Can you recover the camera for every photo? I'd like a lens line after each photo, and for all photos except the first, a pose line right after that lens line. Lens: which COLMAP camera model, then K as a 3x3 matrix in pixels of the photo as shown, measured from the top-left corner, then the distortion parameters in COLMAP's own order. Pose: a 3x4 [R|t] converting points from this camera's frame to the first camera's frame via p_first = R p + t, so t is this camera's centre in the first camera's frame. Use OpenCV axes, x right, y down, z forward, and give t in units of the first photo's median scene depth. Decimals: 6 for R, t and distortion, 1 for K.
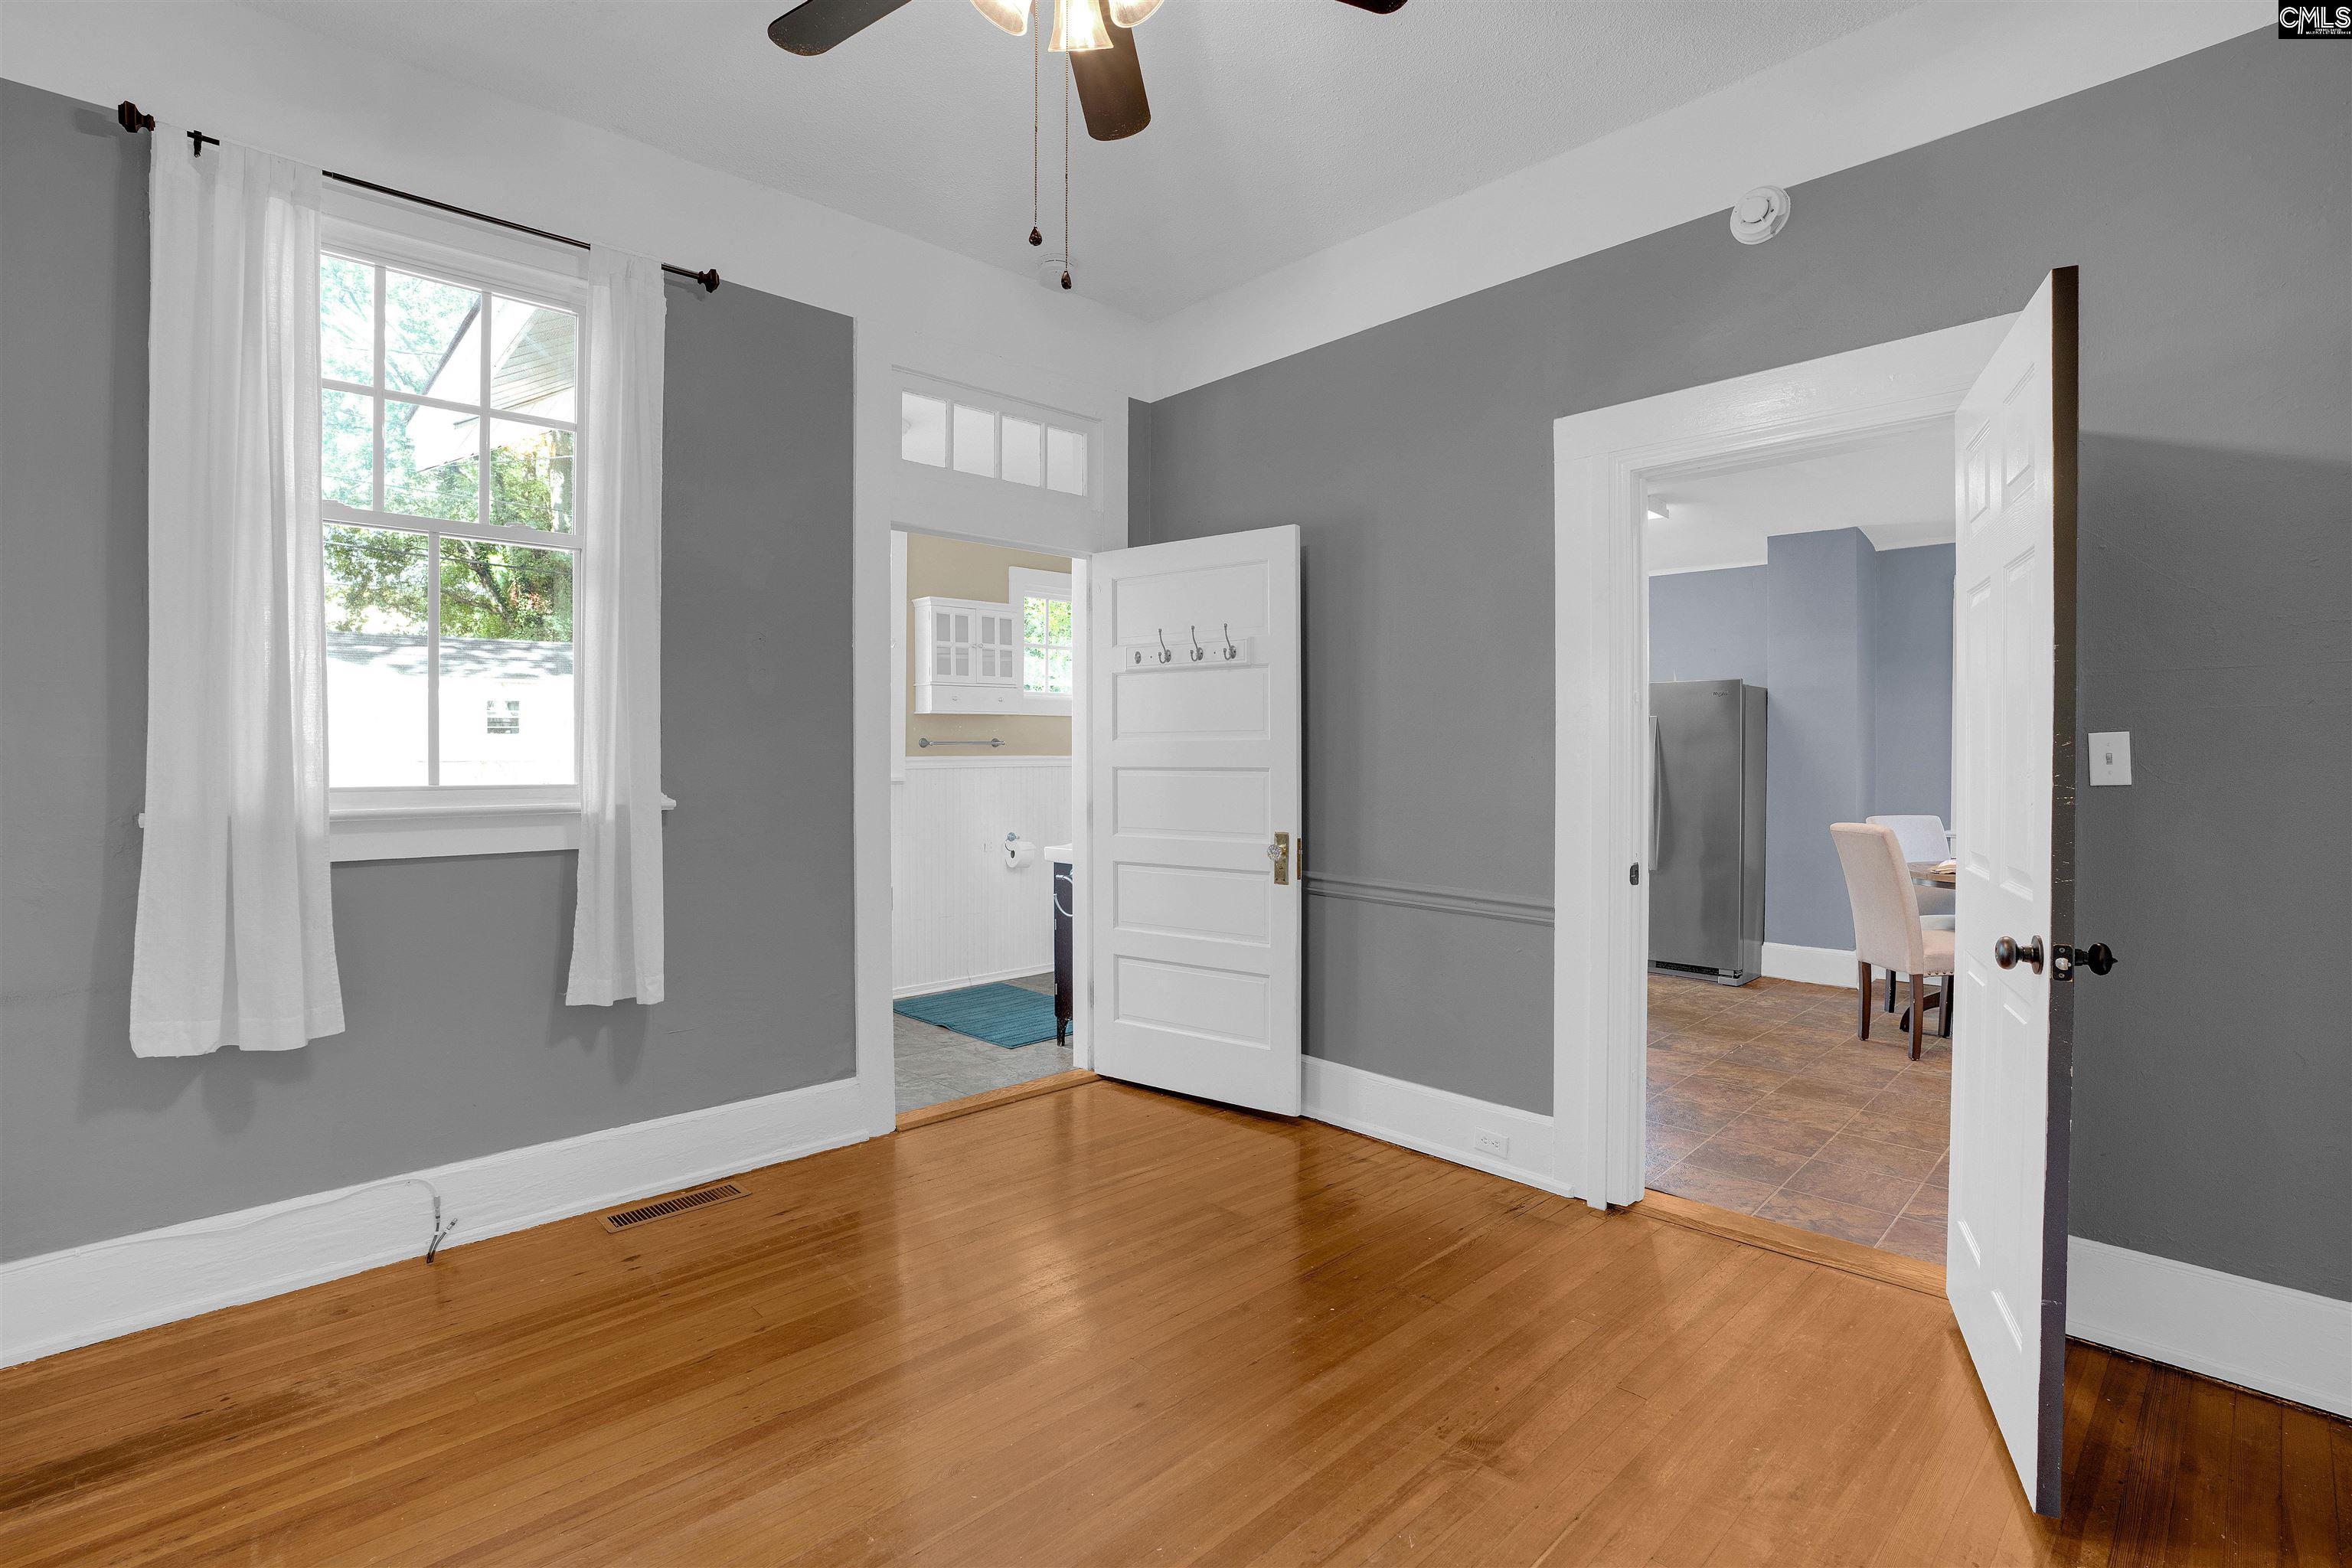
lens RADIAL K [[1145.0, 0, 1172.8], [0, 1145.0, 777.2], [0, 0, 1]] dist [-0.063346, 0.029912]
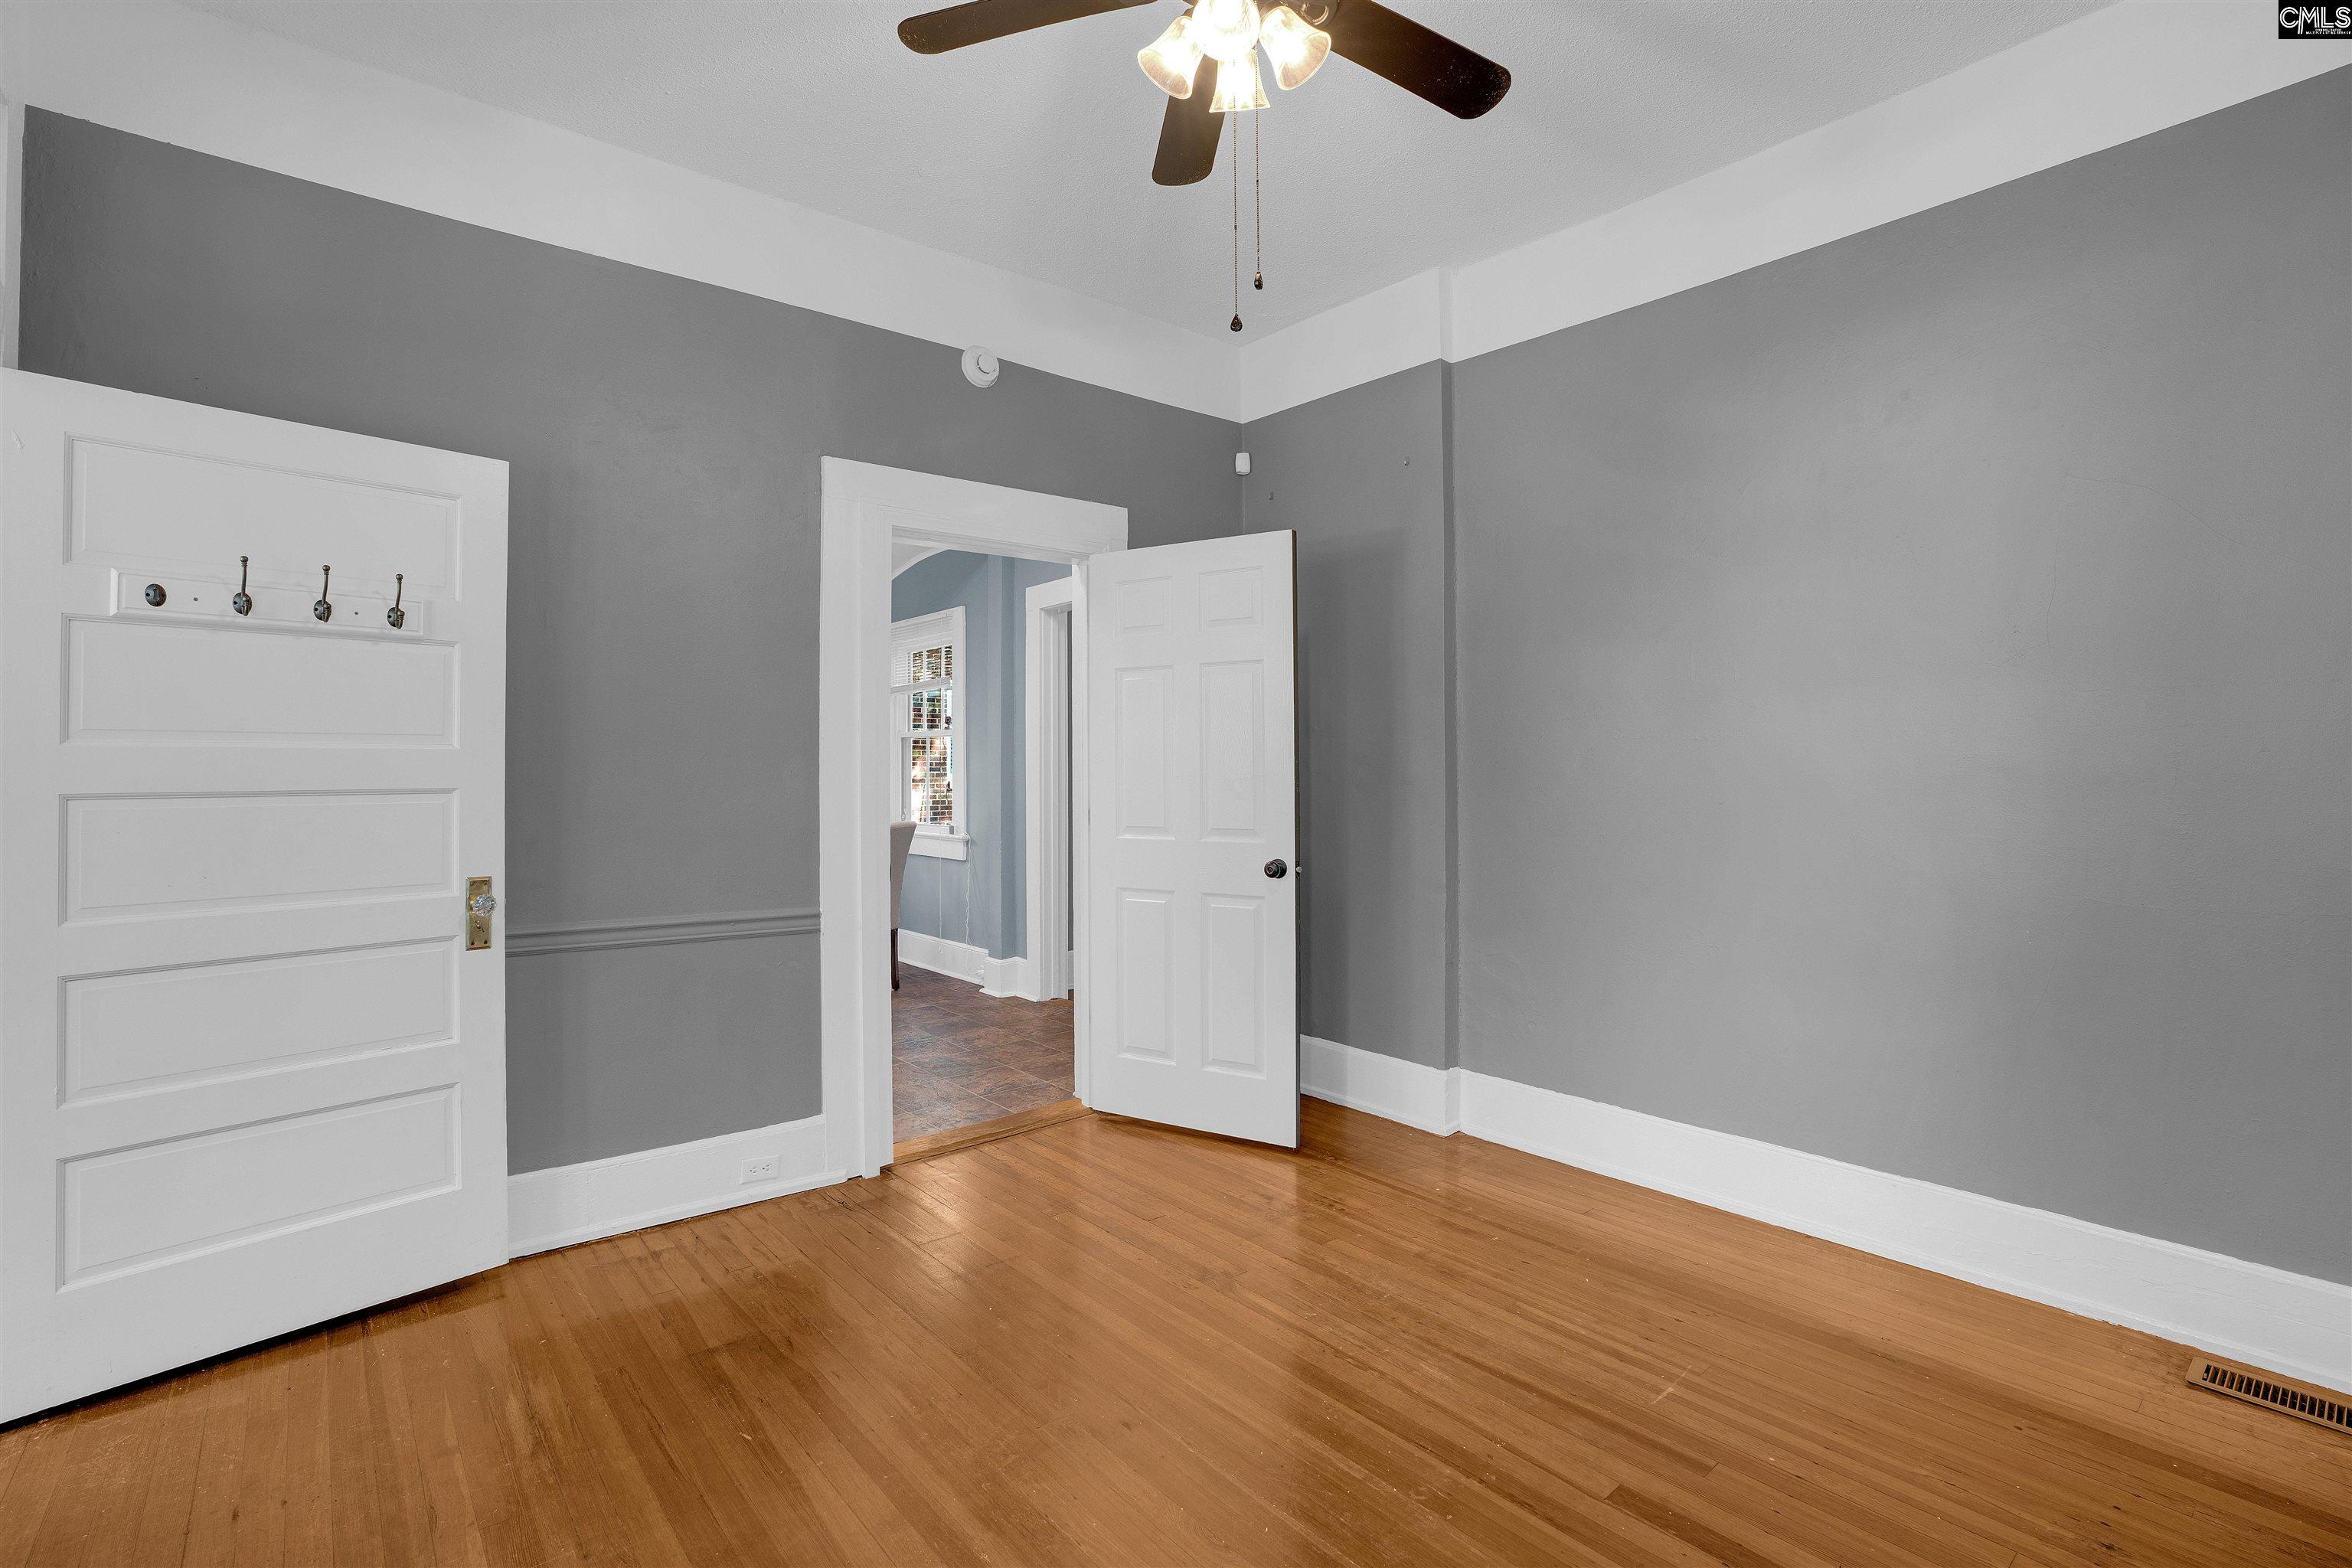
lens RADIAL K [[1086.3, 0, 1241.4], [0, 1086.3, 752.2], [0, 0, 1]] dist [0.004105, 0.000699]
pose [[0.039993, 0.015683, 0.999077, -0.593629], [0.022083, 0.999619, -0.016576, -0.009044], [-0.998956, 0.022726, 0.039632, 0.504739]]
